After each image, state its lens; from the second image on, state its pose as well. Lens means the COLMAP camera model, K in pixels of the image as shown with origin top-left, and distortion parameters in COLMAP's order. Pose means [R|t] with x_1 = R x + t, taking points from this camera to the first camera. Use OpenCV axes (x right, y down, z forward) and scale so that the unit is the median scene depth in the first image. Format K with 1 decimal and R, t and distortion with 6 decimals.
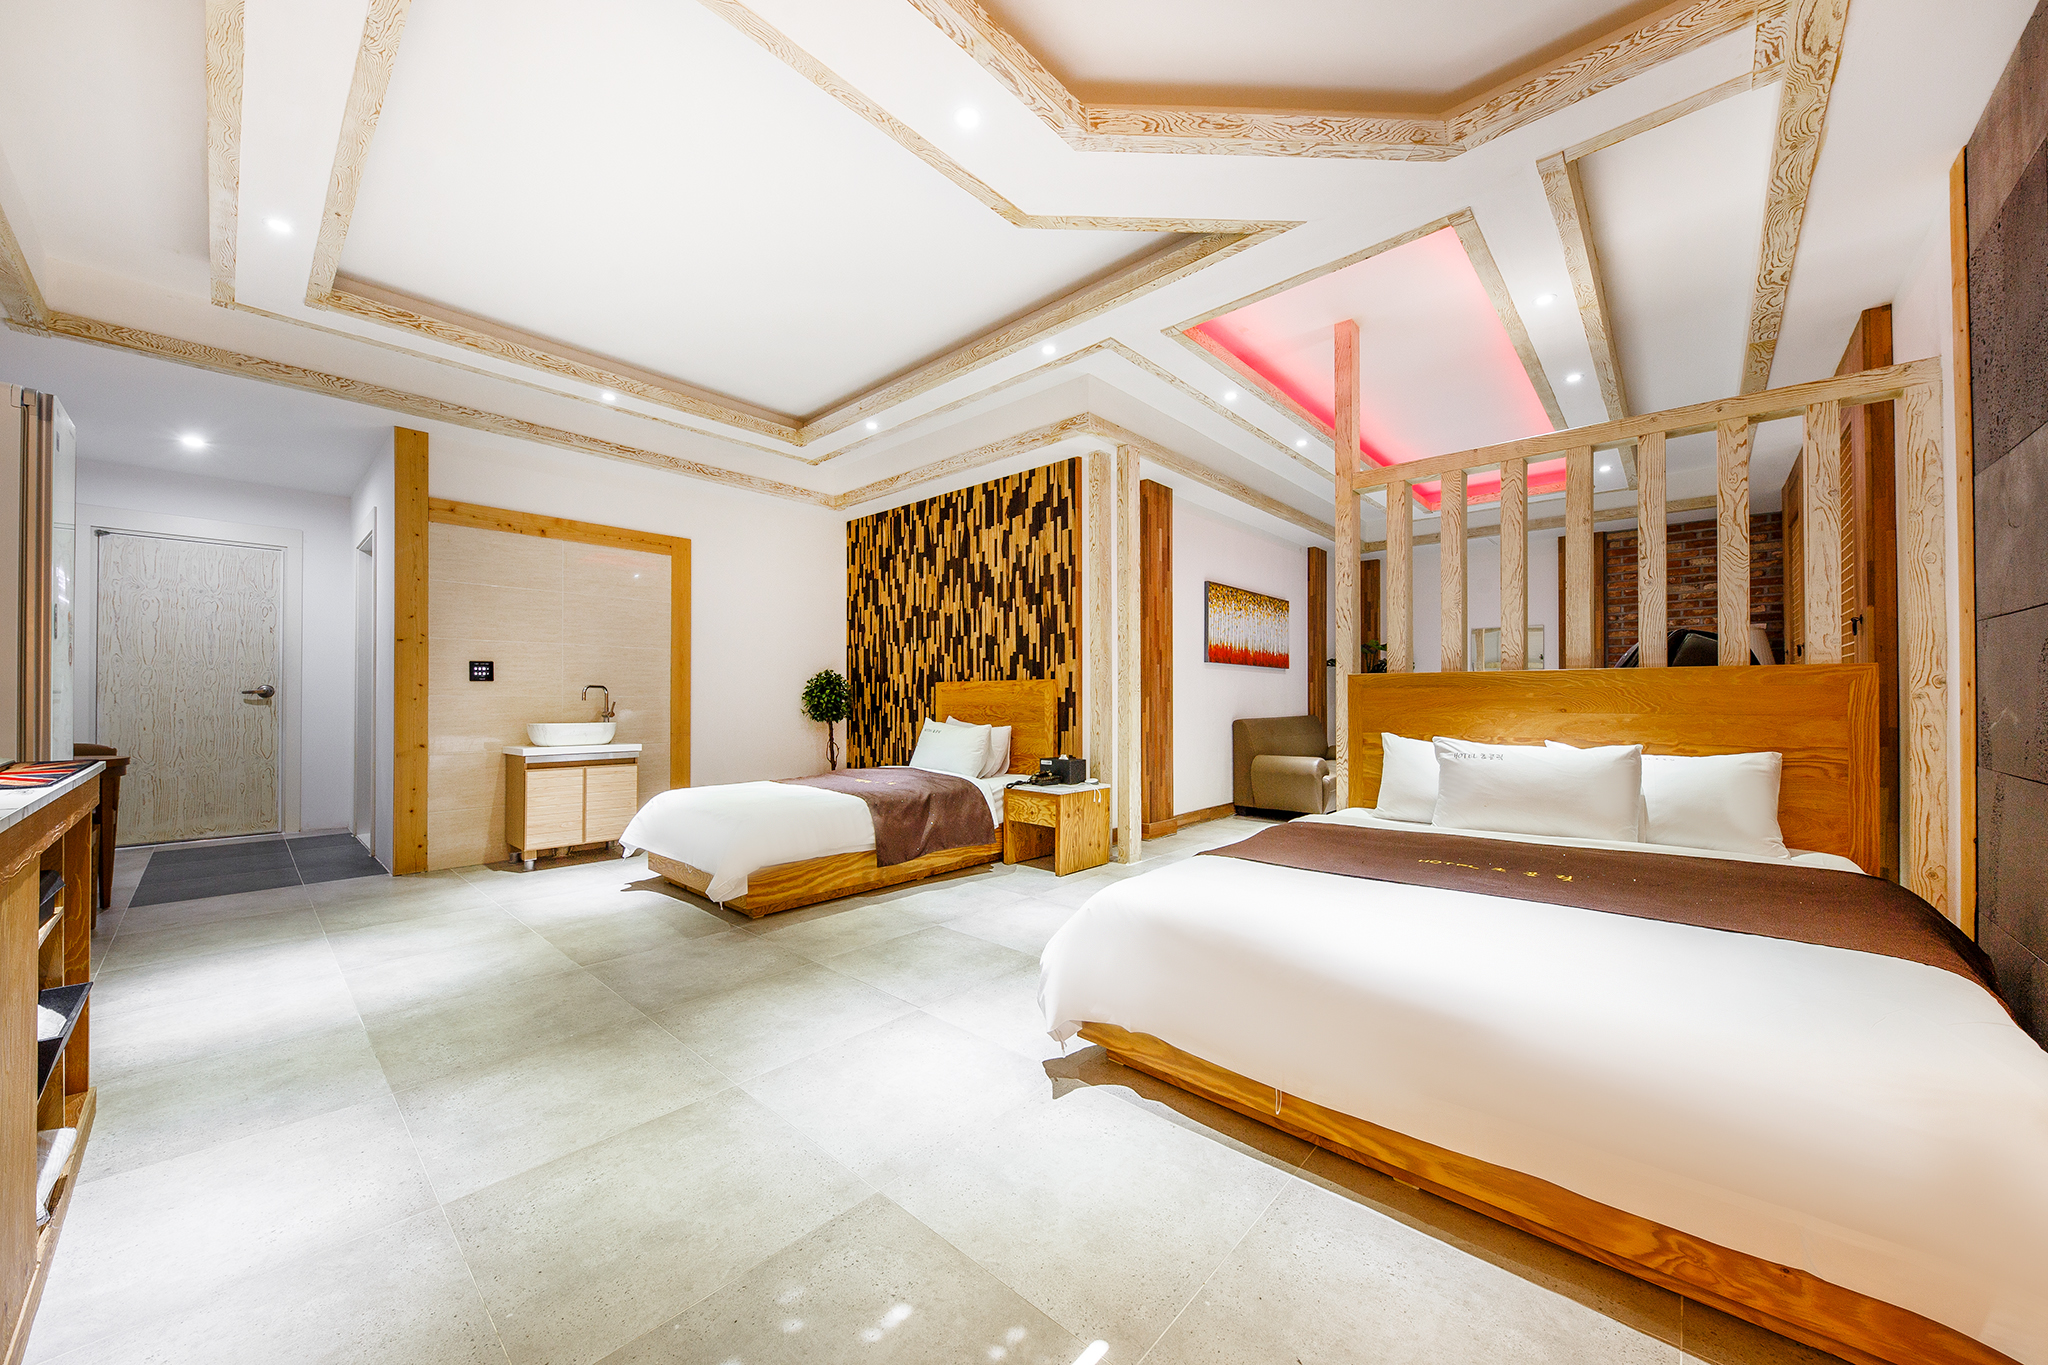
lens RADIAL K [[724.5, 0, 1025.1], [0, 724.5, 690.3], [0, 0, 1]] dist [-0.001626, -0.000220]
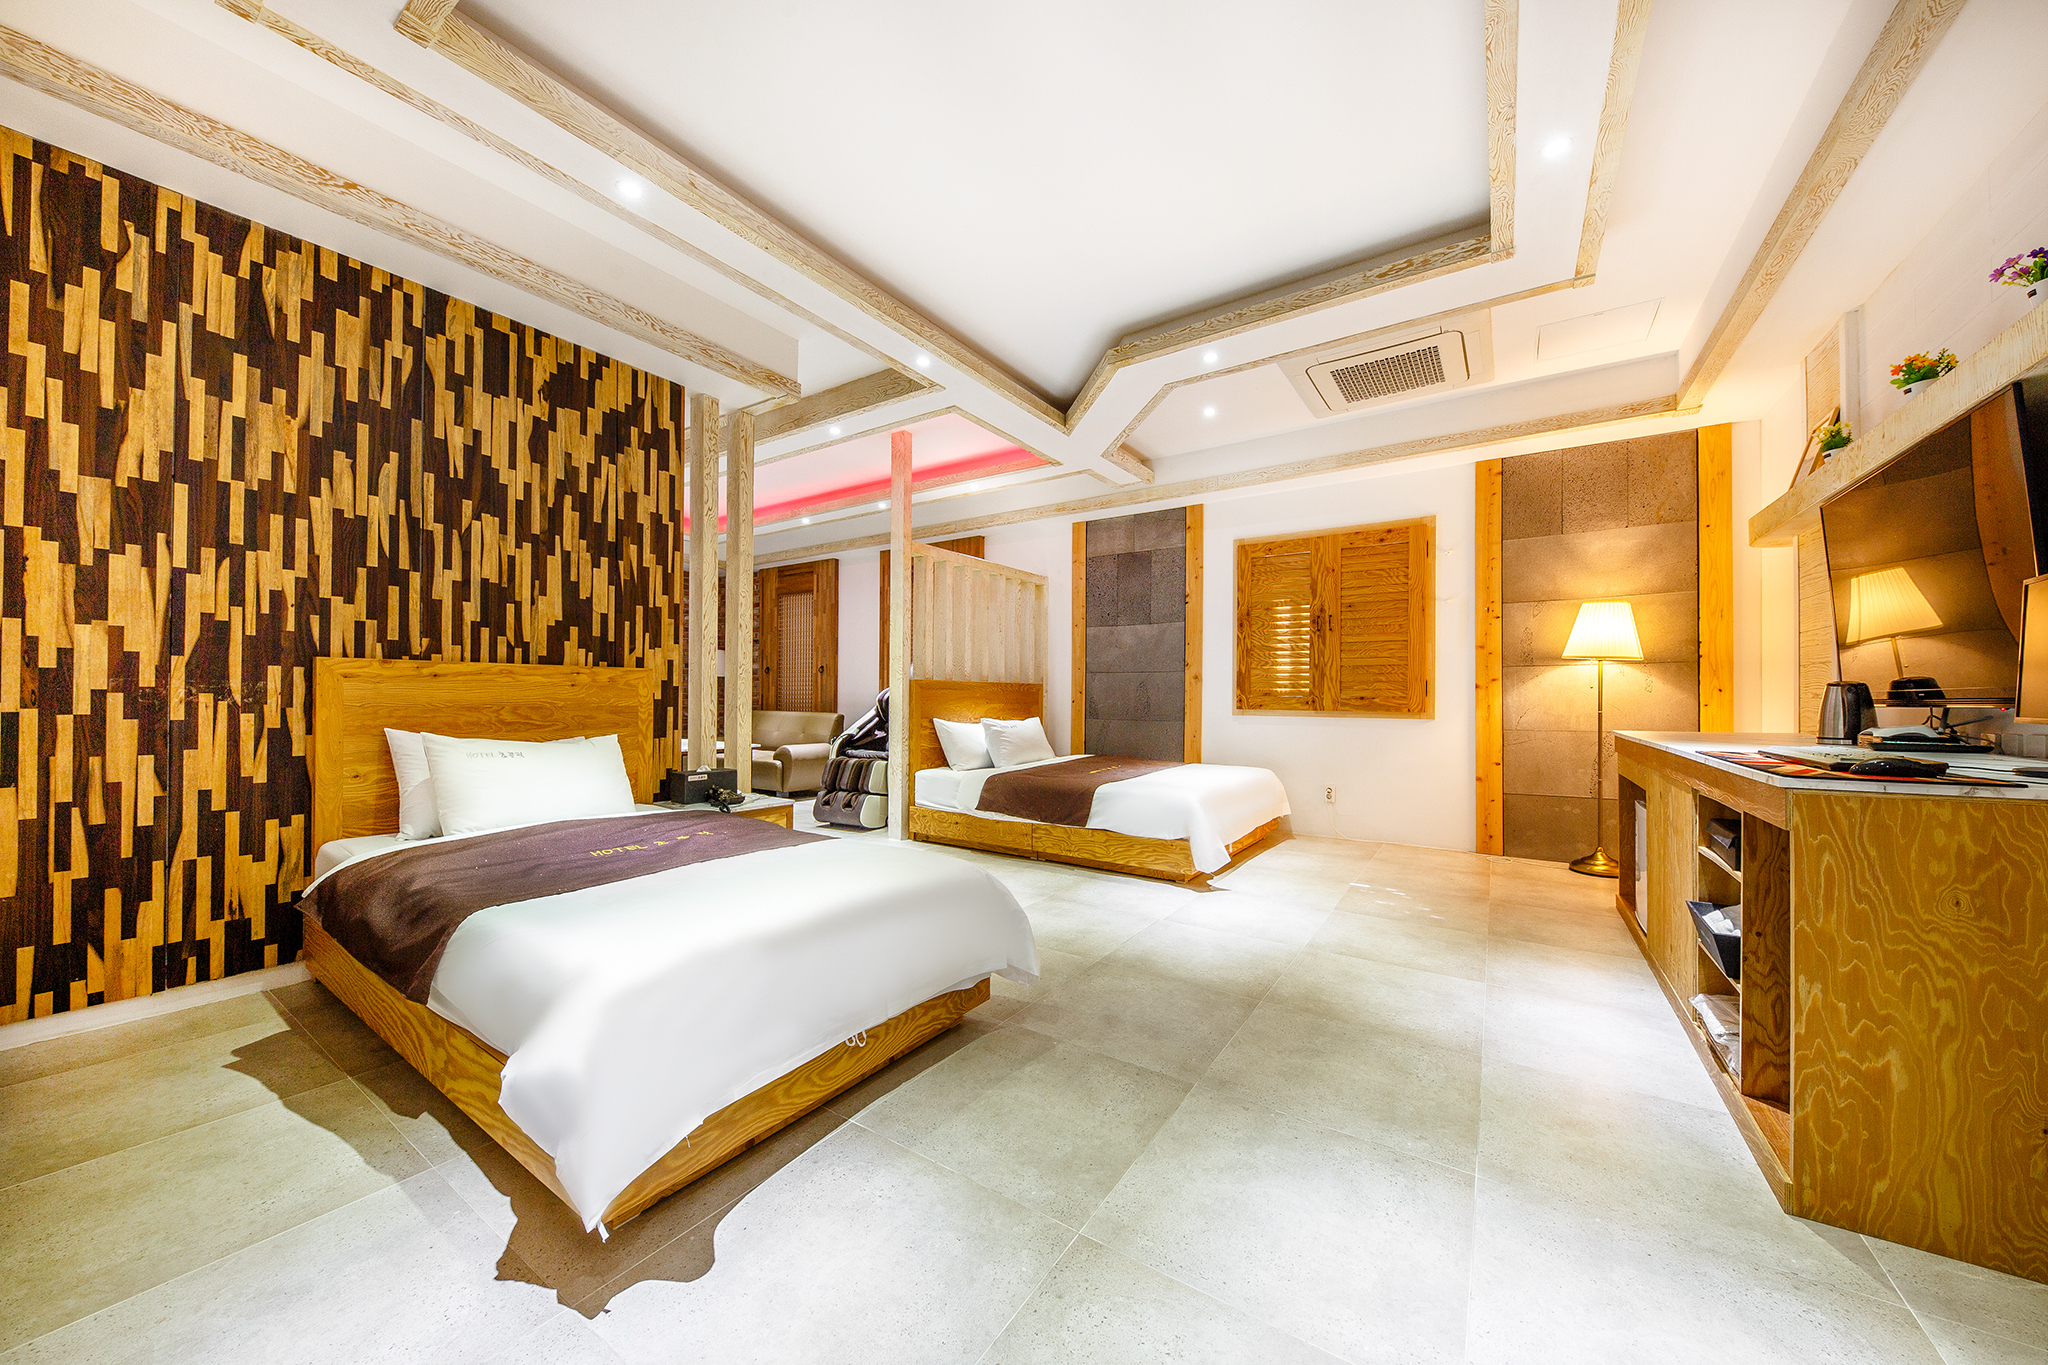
lens RADIAL K [[706.6, 0, 1025.7], [0, 706.6, 691.2], [0, 0, 1]] dist [0.012056, -0.006685]
pose [[-0.145182, 0.009217, 0.989362, -0.688778], [-0.015326, 0.999816, -0.011563, 0.009628], [-0.989286, -0.016841, -0.145014, 0.690098]]
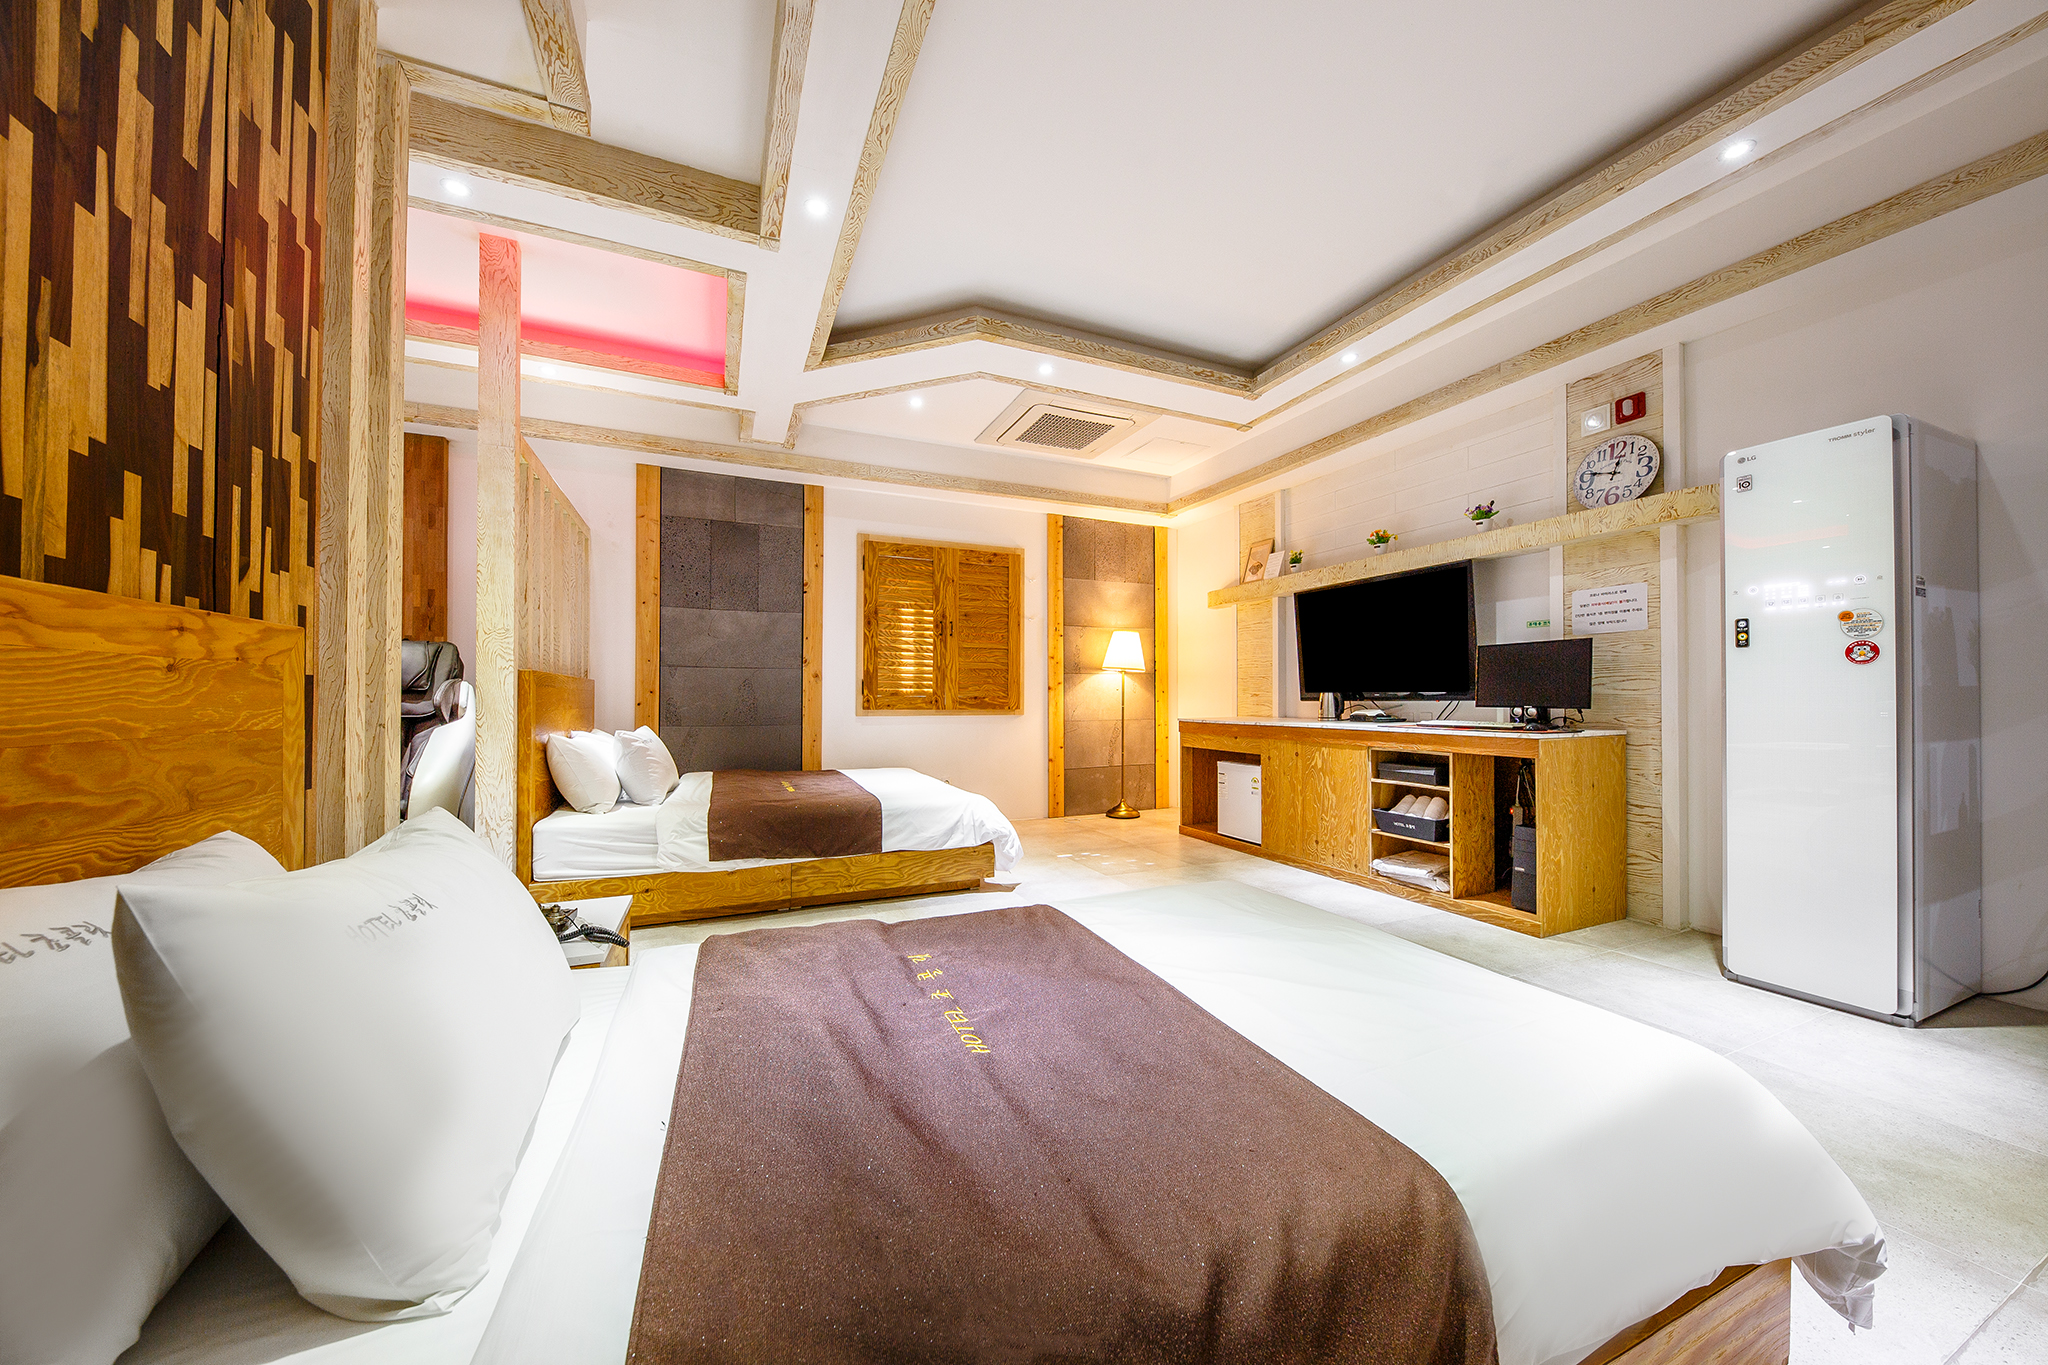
lens RADIAL K [[706.6, 0, 1025.7], [0, 706.6, 691.2], [0, 0, 1]] dist [0.012056, -0.006685]
pose [[-0.915794, 0.006412, 0.401597, -0.300998], [-0.002030, 0.999786, -0.020591, 0.013151], [-0.401643, -0.019672, -0.915585, 1.074042]]
